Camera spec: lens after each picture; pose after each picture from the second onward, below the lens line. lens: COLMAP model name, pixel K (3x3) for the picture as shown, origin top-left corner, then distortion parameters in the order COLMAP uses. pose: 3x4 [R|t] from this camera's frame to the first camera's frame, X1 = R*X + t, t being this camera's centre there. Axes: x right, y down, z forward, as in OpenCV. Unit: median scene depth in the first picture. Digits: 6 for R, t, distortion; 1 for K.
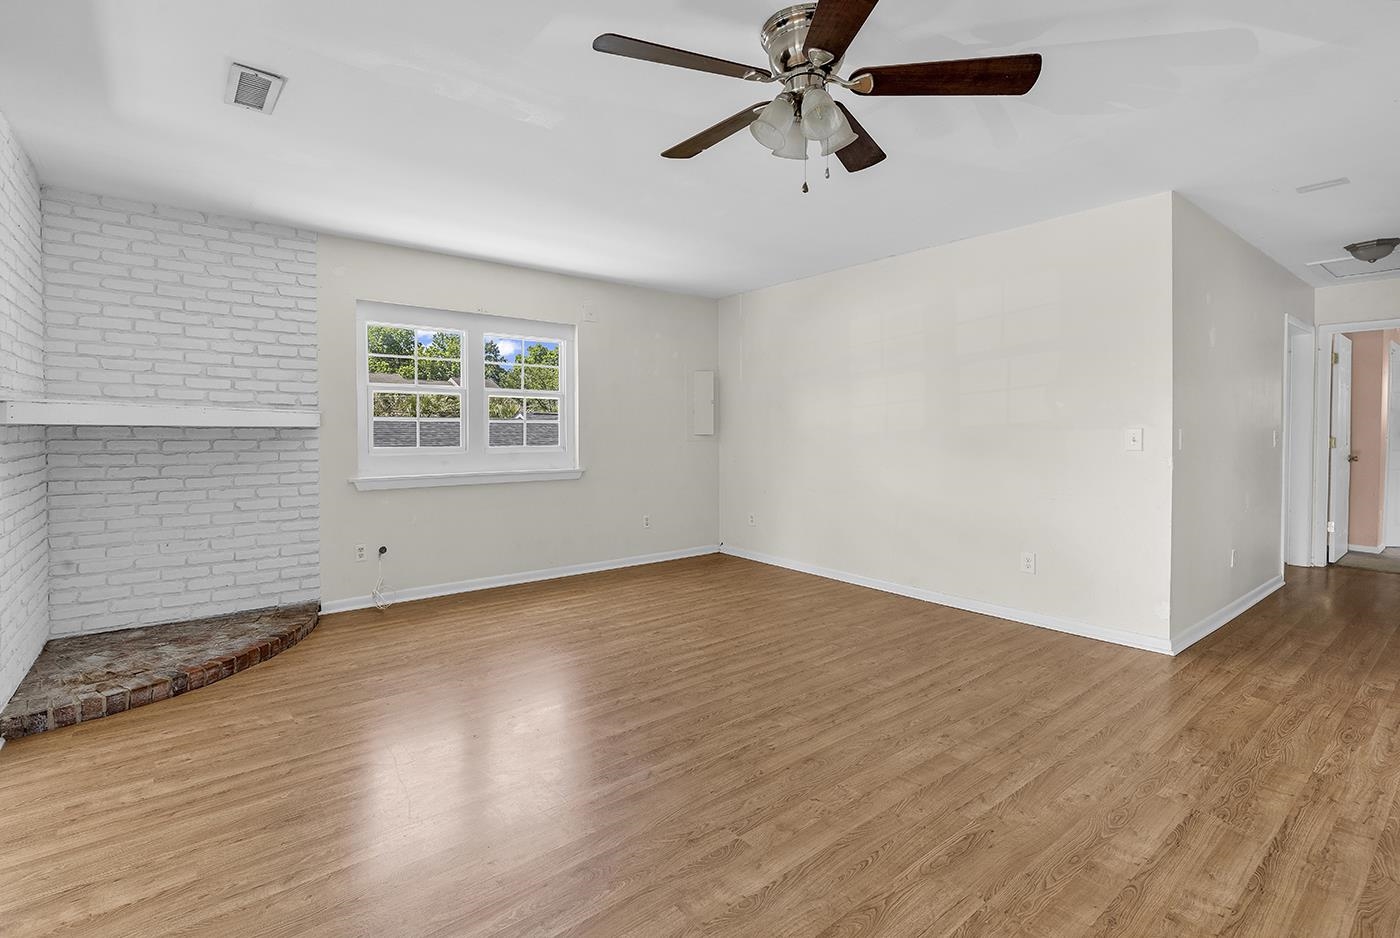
lens RADIAL K [[645.2, 0, 709.5], [0, 645.2, 441.5], [0, 0, 1]] dist [0.015721, -0.006778]
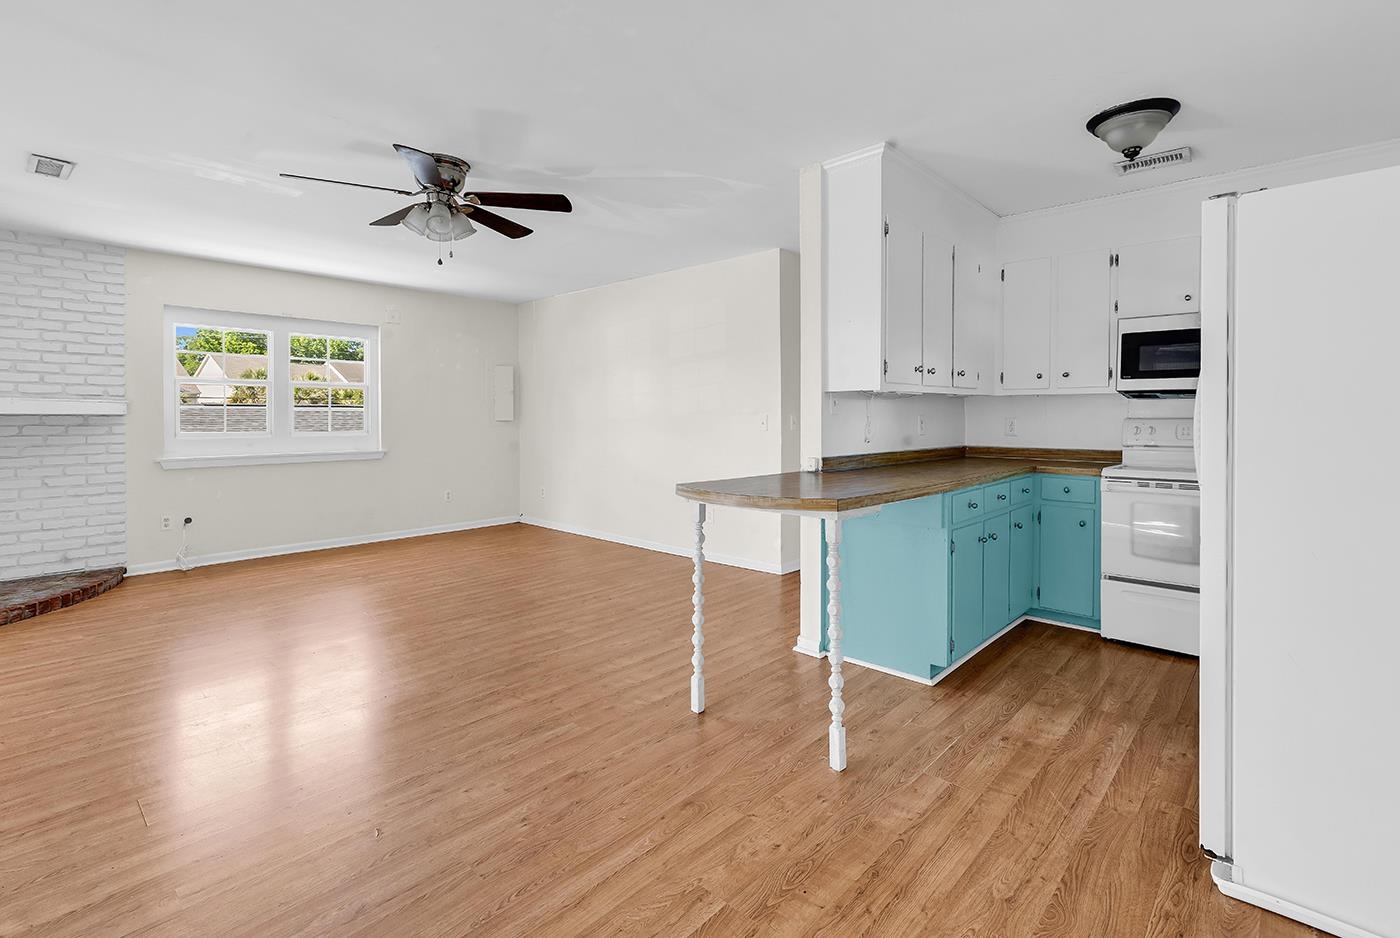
lens RADIAL K [[645.2, 0, 720.9], [0, 645.2, 418.9], [0, 0, 1]] dist [0.015721, -0.006778]
pose [[0.988525, 0.000292, 0.151056, 0.253825], [0.001376, 0.999939, -0.010938, -0.000164], [-0.151050, 0.011020, 0.988465, -0.290756]]
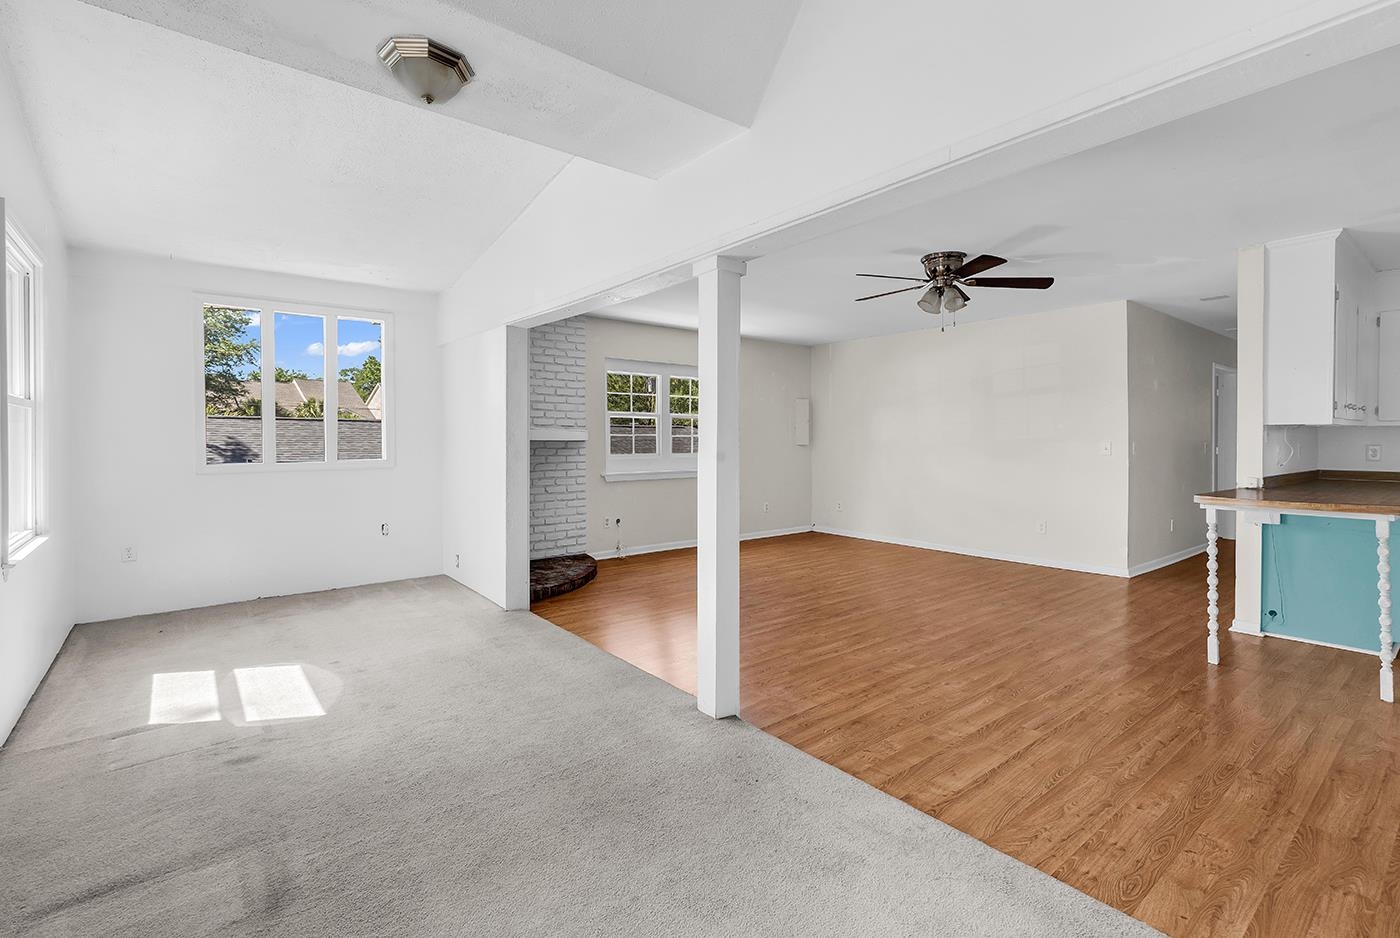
lens RADIAL K [[645.2, 0, 703.5], [0, 645.2, 430.8], [0, 0, 1]] dist [0.015721, -0.006778]
pose [[0.999950, 0.002088, -0.009787, -0.278932], [-0.002362, 0.999603, -0.028076, -0.001847], [0.009724, 0.028097, 0.999558, -0.503185]]
